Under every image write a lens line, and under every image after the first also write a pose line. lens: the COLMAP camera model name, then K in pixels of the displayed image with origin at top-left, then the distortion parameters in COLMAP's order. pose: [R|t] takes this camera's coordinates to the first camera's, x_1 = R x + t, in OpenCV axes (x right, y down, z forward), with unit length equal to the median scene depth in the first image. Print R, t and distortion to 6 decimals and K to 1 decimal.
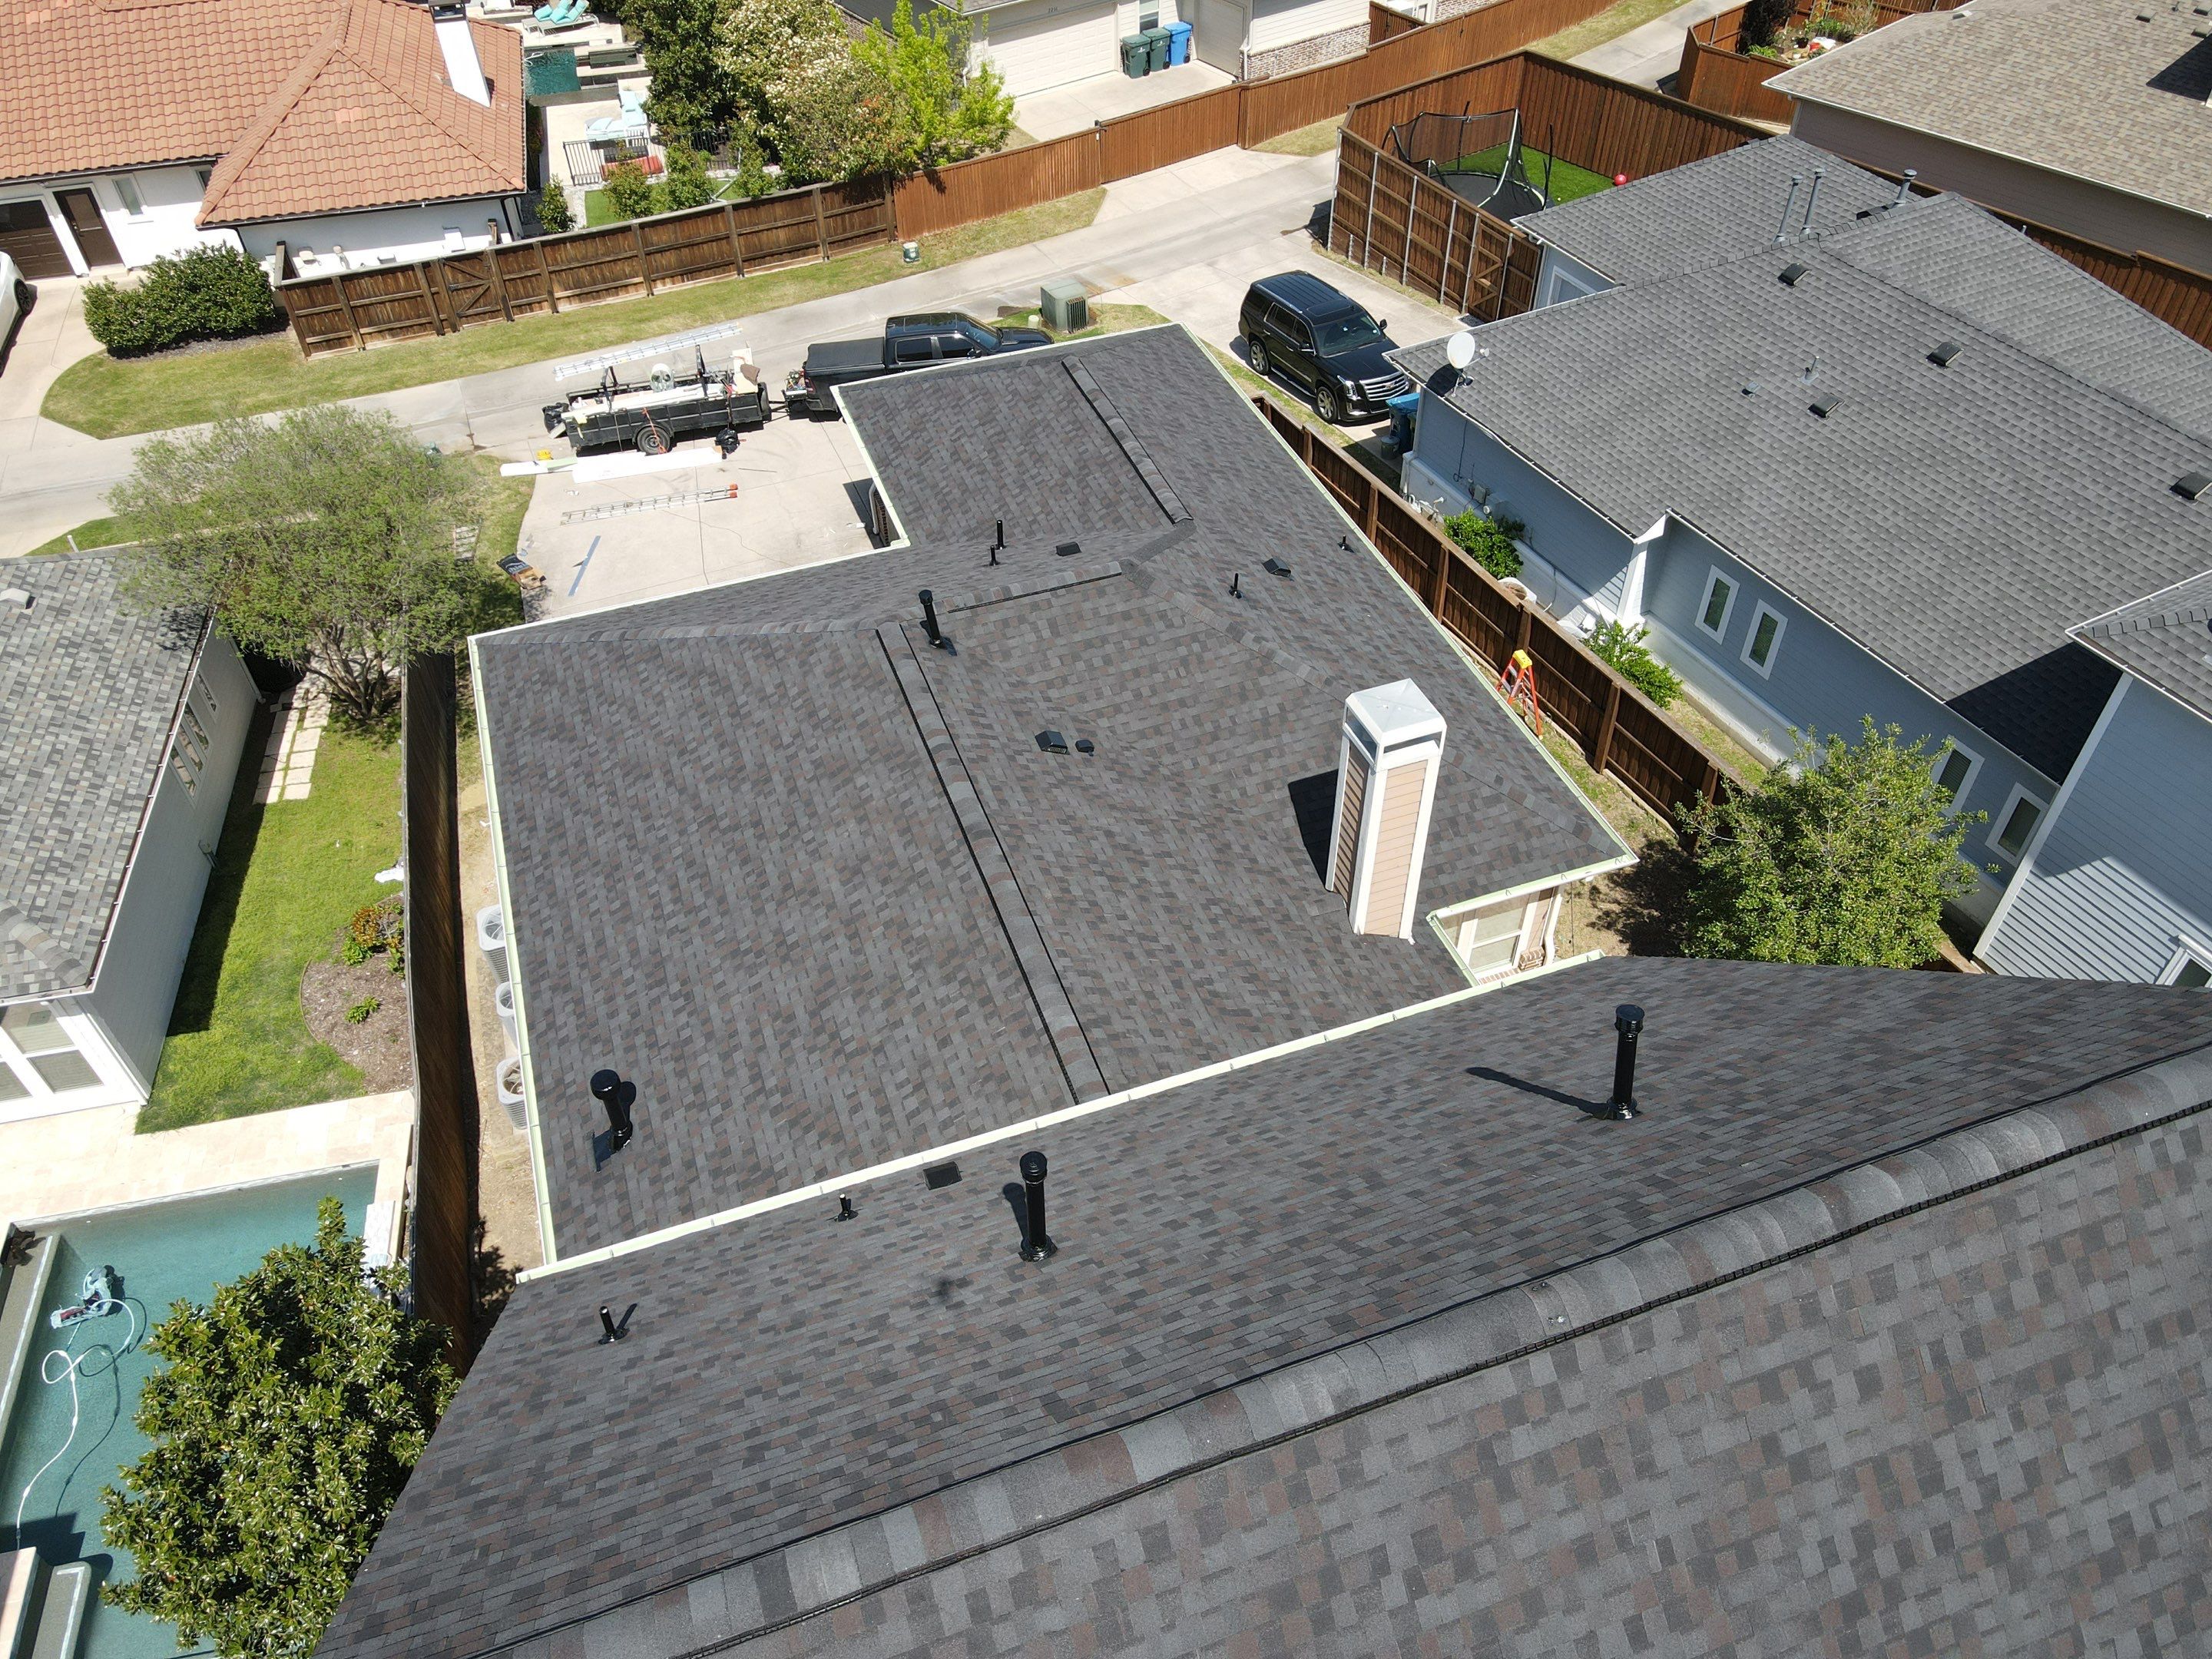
lens RADIAL K [[1621.8, 0, 1100.2], [0, 1621.8, 819.7], [0, 0, 1]] dist [0.012163, 0.006414]
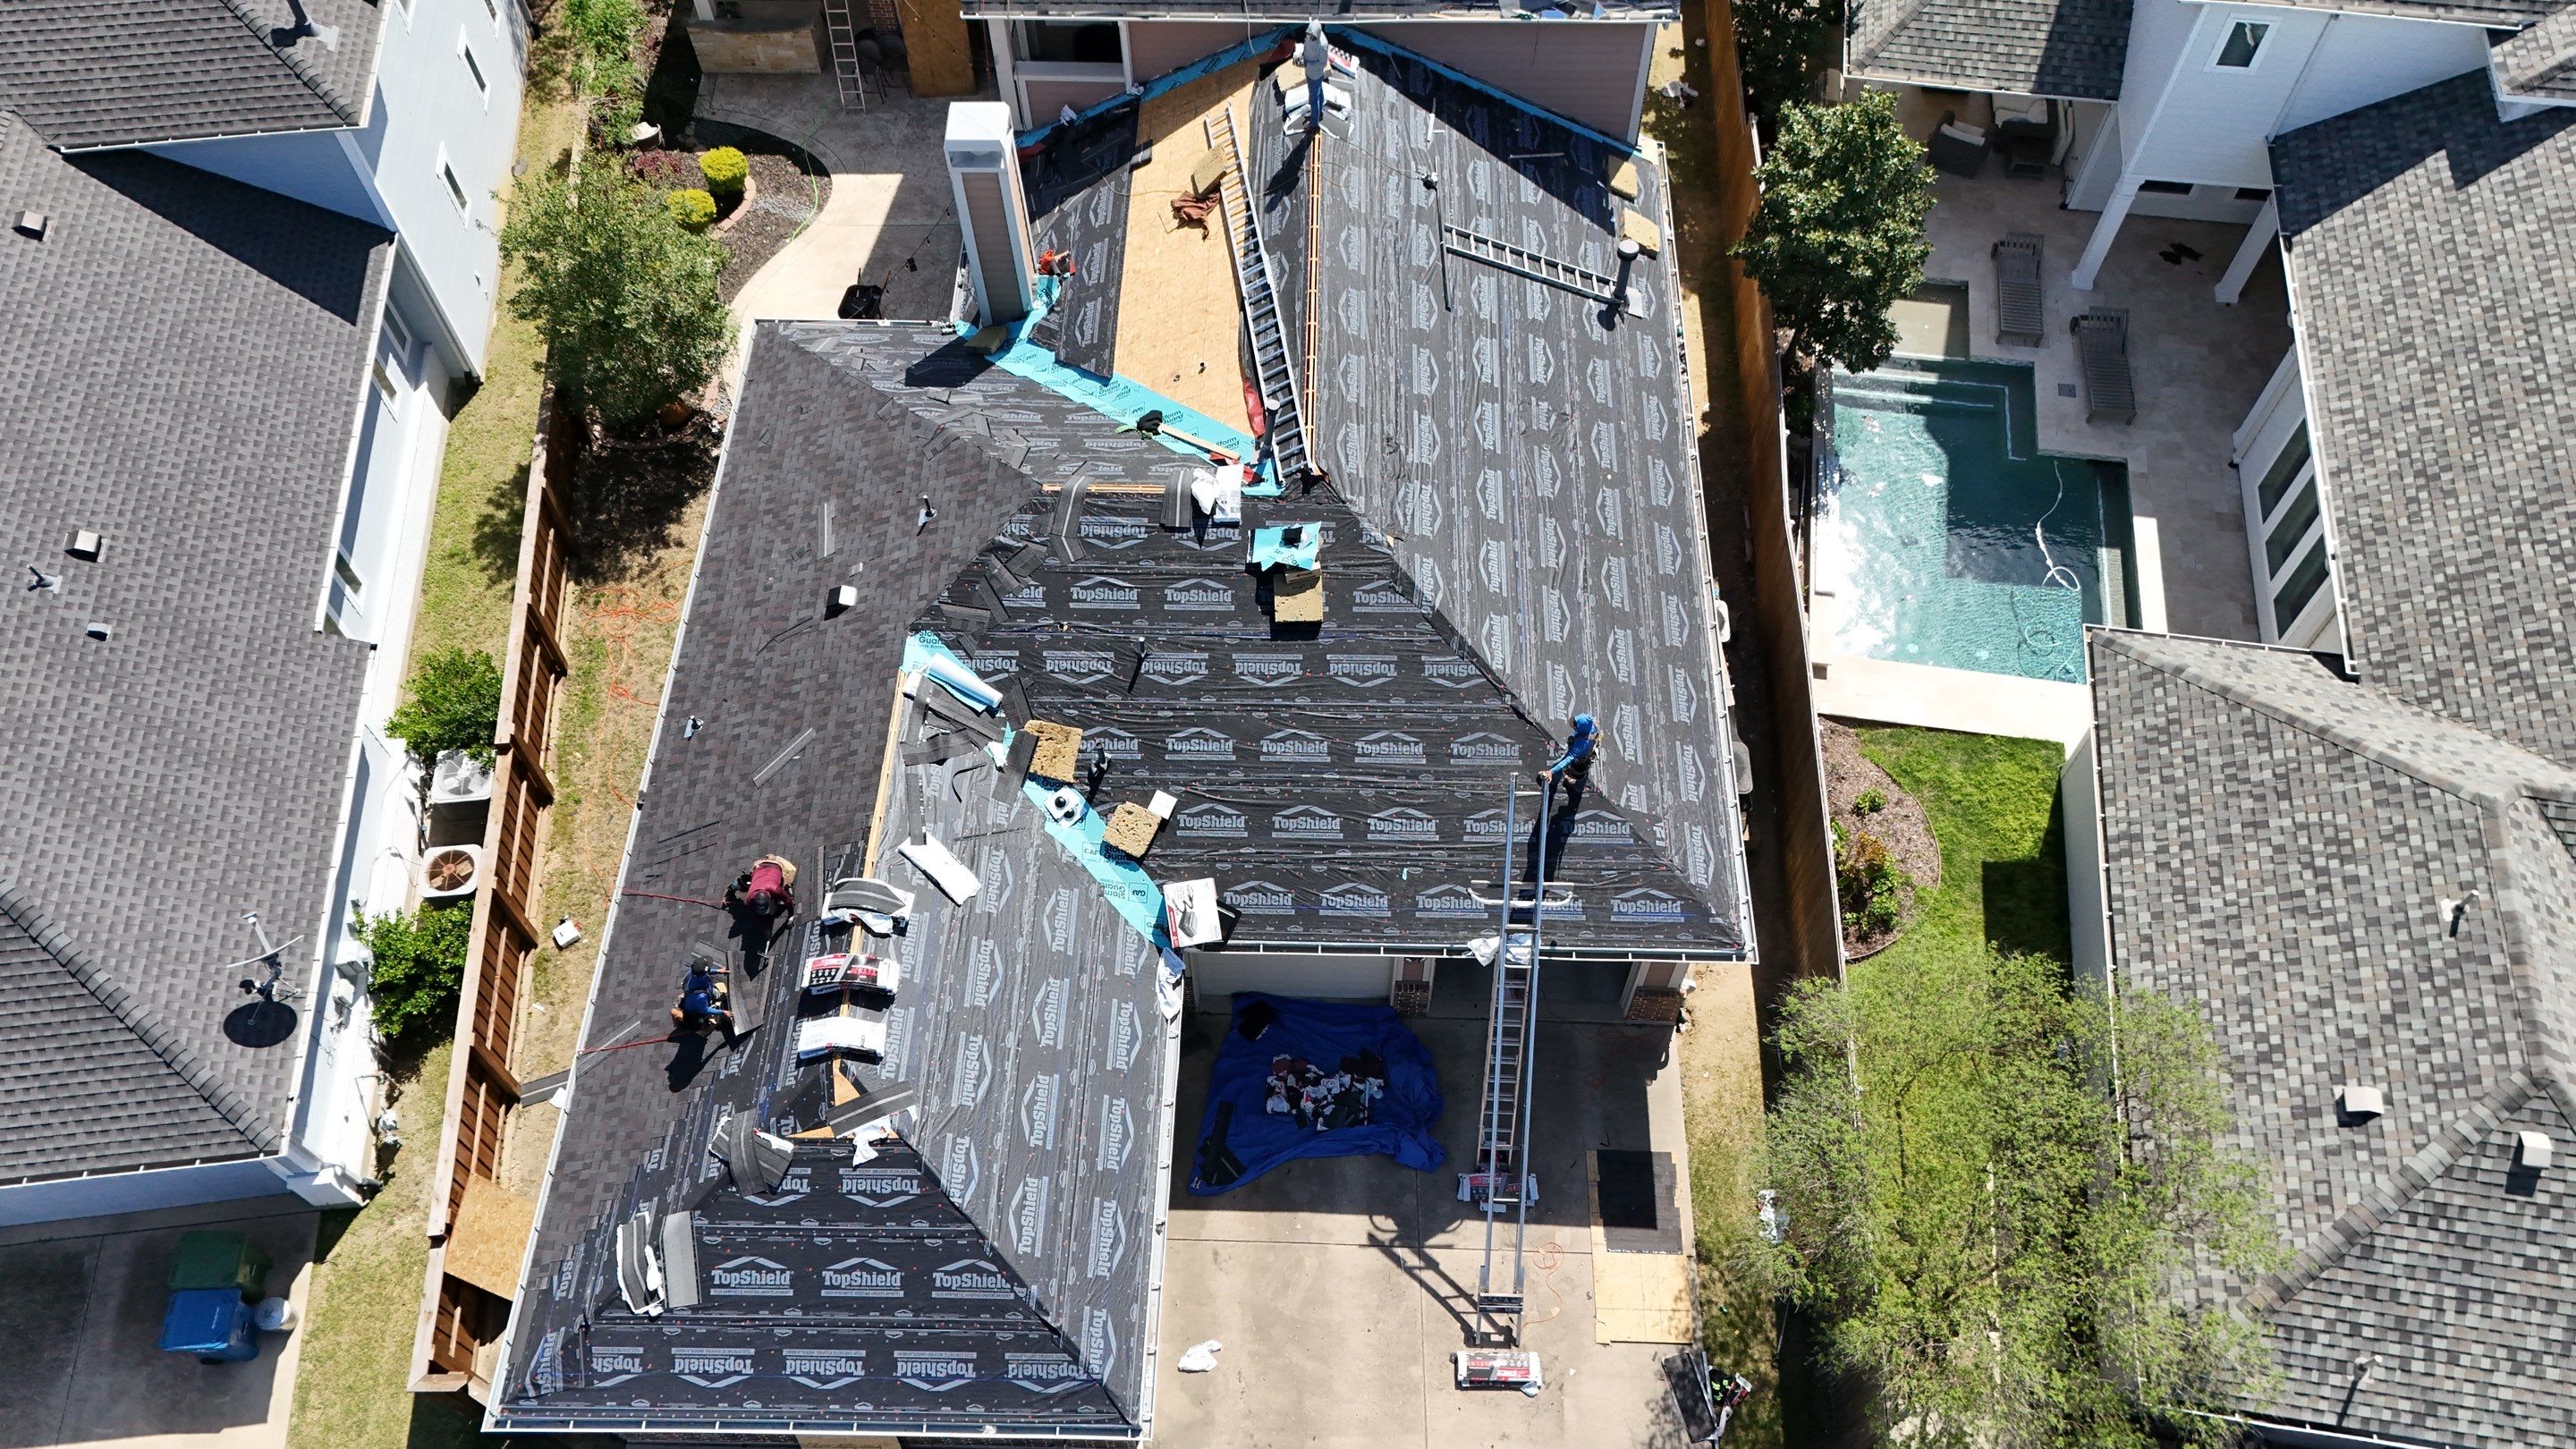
lens RADIAL K [[1900.0, 0, 1282.7], [0, 1900.0, 706.3], [0, 0, 1]] dist [0.074002, -0.066807]
pose [[-0.931594, -0.289440, 0.219904, -0.383932], [0.271573, -0.152069, 0.950328, -1.154643], [-0.241622, 0.945039, 0.220271, 0.824766]]
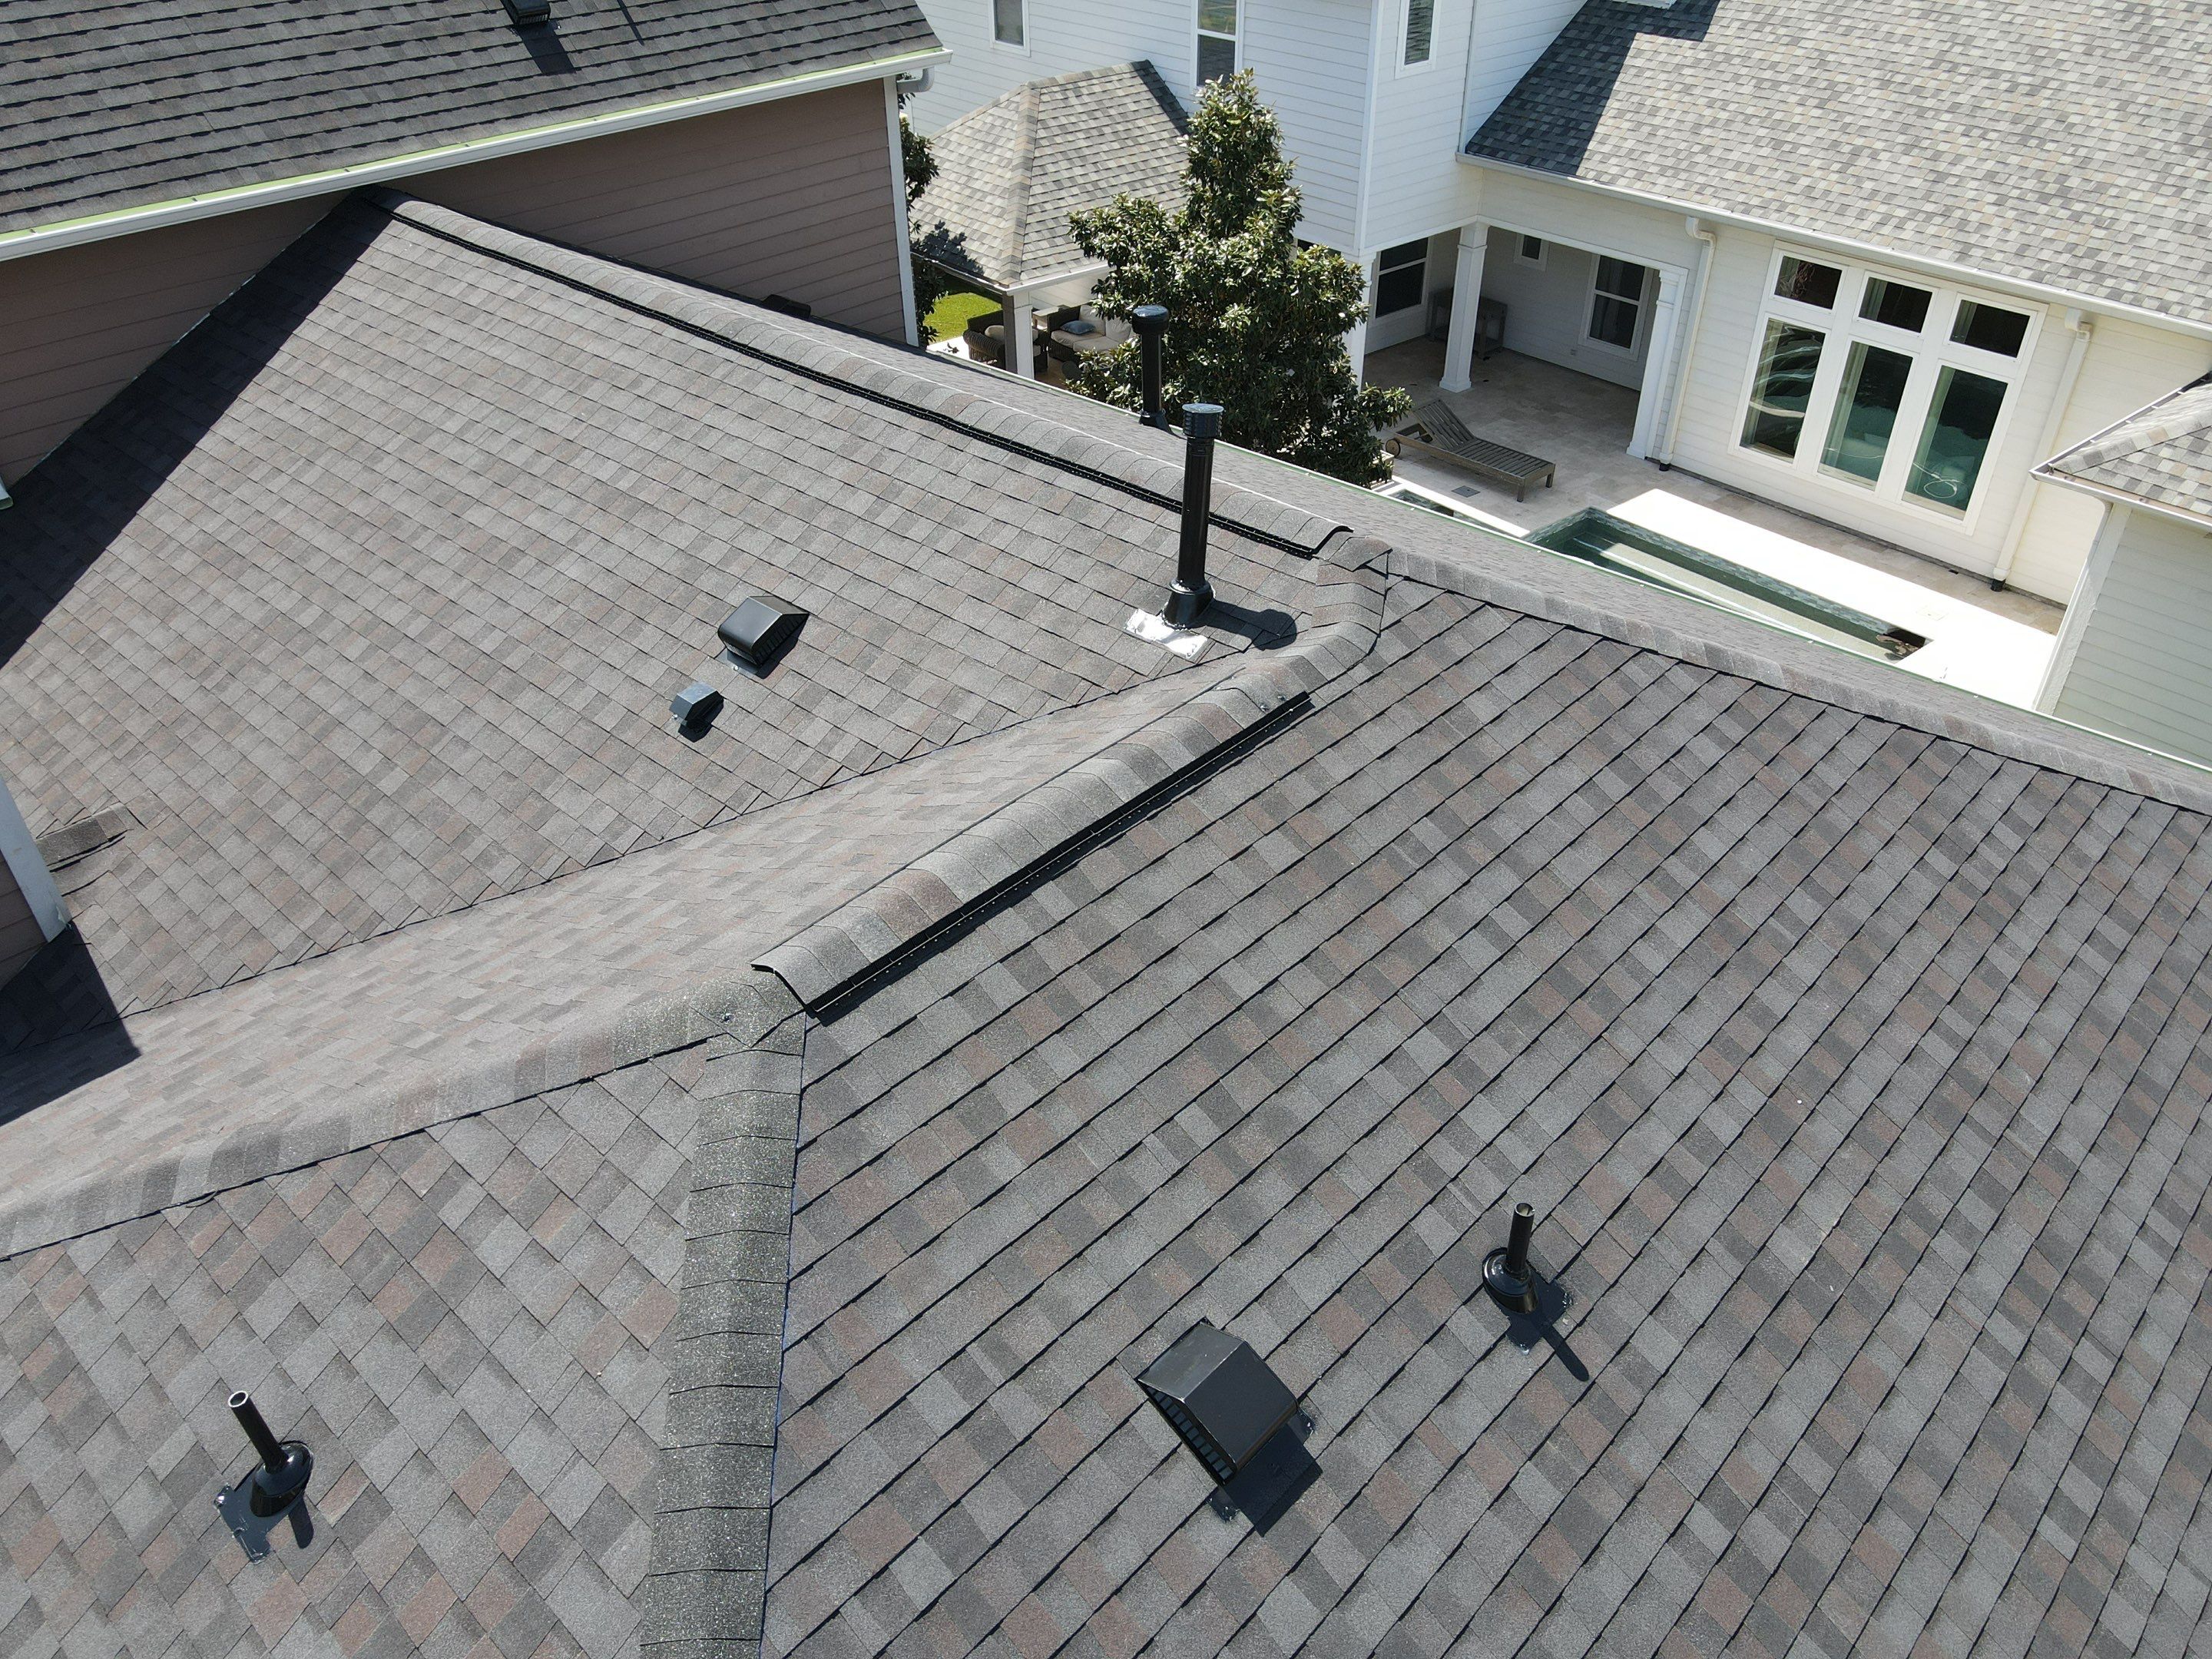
lens RADIAL K [[1621.8, 0, 1100.0], [0, 1621.8, 823.0], [0, 0, 1]] dist [0.012163, 0.006414]
pose [[-0.889153, 0.289267, -0.354587, 0.042922], [-0.295121, 0.229714, 0.927435, -0.371087], [0.349730, 0.929277, -0.118882, 0.996384]]
